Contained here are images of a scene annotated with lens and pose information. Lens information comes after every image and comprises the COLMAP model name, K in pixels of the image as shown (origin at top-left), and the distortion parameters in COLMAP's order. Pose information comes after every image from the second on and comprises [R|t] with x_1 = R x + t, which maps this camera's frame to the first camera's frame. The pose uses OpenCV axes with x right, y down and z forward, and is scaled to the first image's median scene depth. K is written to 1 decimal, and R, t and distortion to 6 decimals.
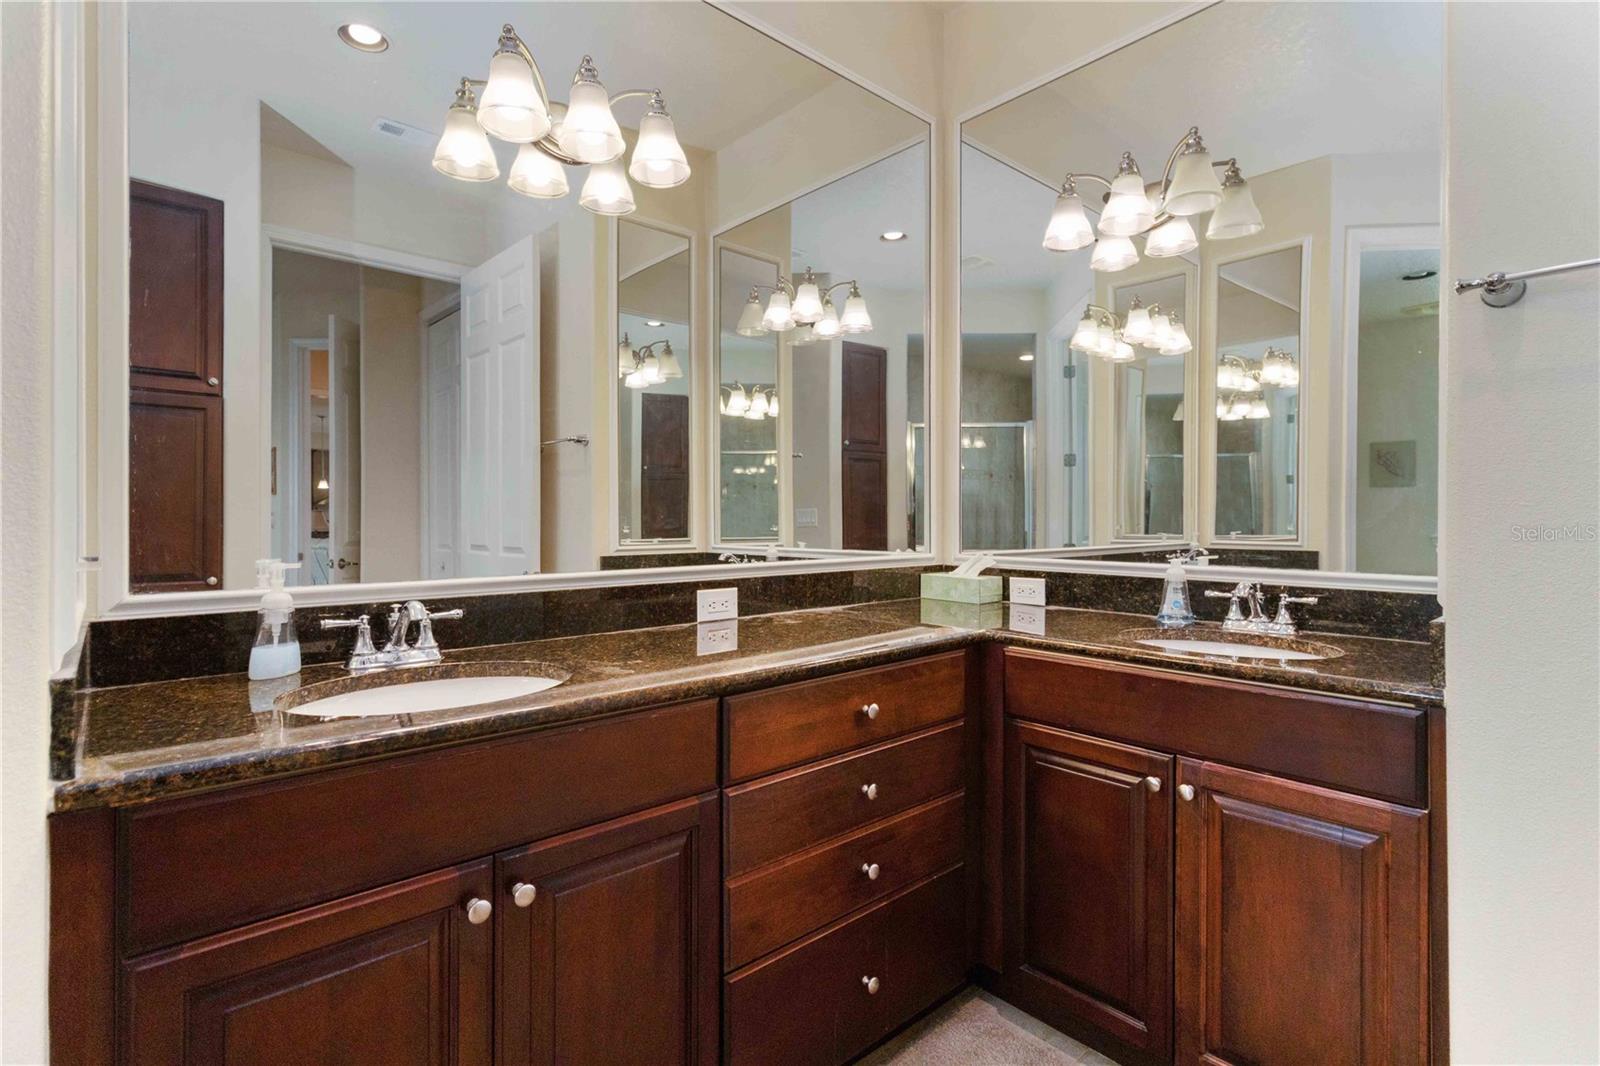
lens RADIAL K [[777.6, 0, 802.3], [0, 777.6, 510.8], [0, 0, 1]] dist [-0.000843, -0.000116]
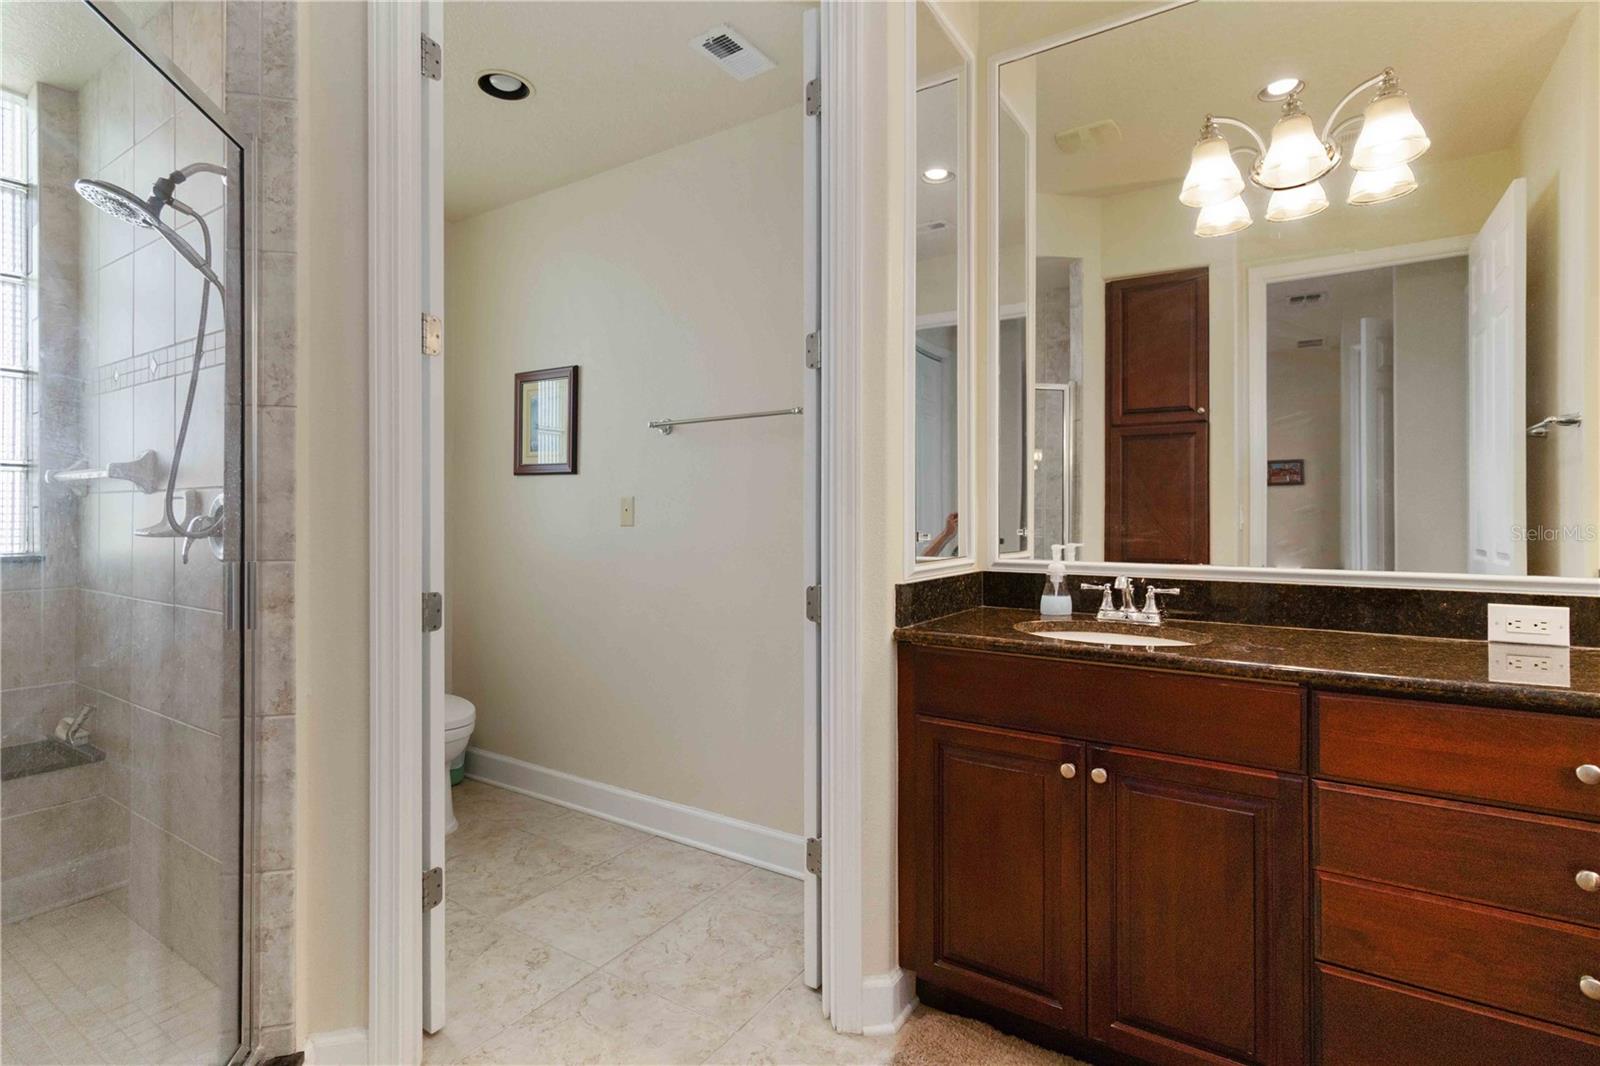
lens RADIAL K [[745.5, 0, 799.2], [0, 745.5, 524.9], [0, 0, 1]] dist [0.001254, 0.000981]
pose [[0.255182, 0.015039, -0.966776, 0.685623], [0.008326, 0.999808, 0.017751, -0.007822], [0.966857, -0.012579, 0.255008, 0.078744]]
